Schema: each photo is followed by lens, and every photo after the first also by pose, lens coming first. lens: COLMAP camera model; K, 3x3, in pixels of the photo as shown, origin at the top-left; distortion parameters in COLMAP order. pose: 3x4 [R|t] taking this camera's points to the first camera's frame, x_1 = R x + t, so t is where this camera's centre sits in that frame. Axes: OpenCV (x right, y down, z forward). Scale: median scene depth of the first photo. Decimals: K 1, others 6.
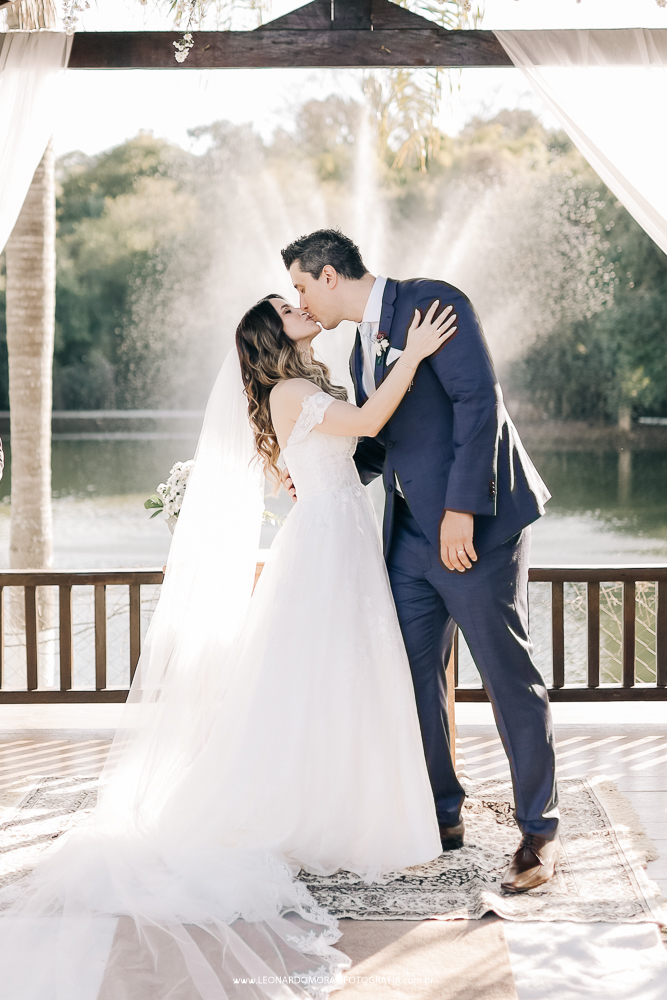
lens RADIAL K [[1516.1, 0, 327.1], [0, 1516.1, 384.5], [0, 0, 1]] dist [-0.031383, 0.000000]
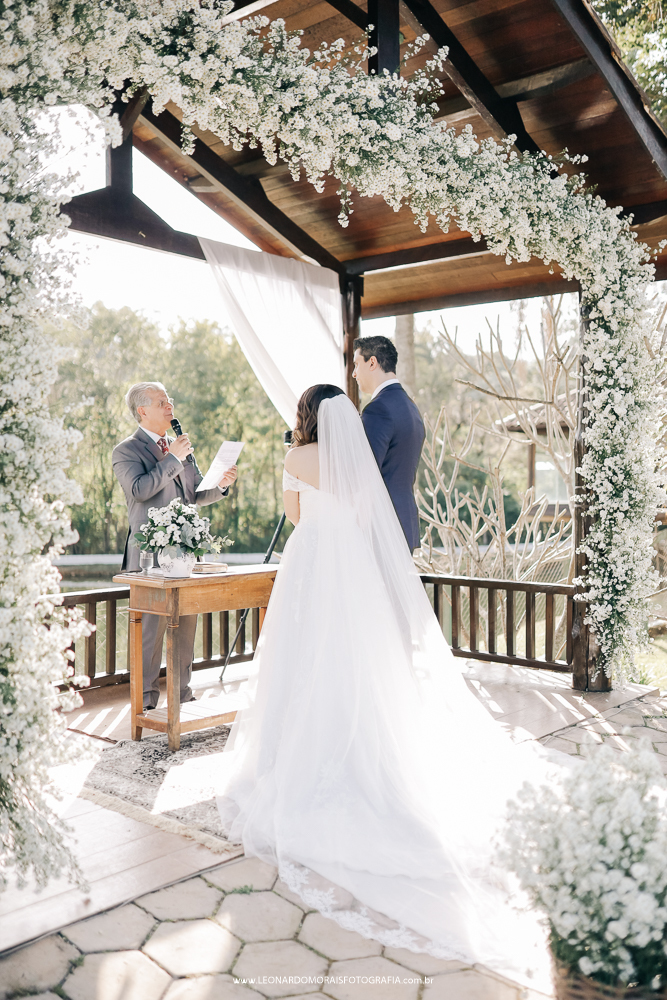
lens RADIAL K [[951.0, 0, 331.1], [0, 951.0, 494.3], [0, 0, 1]] dist [-0.030083, 0.000000]
pose [[0.650303, 0.003214, 0.759668, -0.246845], [0.003508, 0.999968, -0.007234, 0.017329], [-0.759666, 0.007369, 0.650271, 0.122618]]
